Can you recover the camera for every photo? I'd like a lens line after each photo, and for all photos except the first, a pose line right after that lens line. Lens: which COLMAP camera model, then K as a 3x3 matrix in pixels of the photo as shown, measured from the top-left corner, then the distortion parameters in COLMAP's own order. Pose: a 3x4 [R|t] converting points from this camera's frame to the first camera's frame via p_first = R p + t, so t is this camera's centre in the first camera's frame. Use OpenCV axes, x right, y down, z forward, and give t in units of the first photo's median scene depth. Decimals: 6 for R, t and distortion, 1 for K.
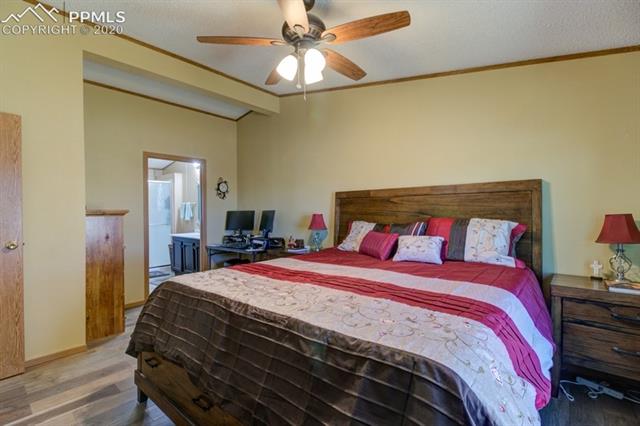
lens RADIAL K [[295.2, 0, 321.6], [0, 295.2, 211.9], [0, 0, 1]] dist [0.000661, 0.000033]
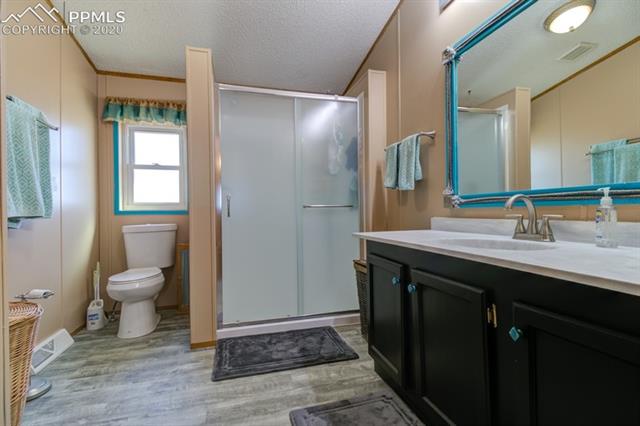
lens RADIAL K [[295.2, 0, 319.2], [0, 295.2, 212.0], [0, 0, 1]] dist [0.000661, 0.000033]
pose [[0.829571, -0.008308, -0.558339, -0.347633], [0.009495, 0.999955, -0.000772, 0.050154], [0.558320, -0.004661, 0.829612, 0.667168]]
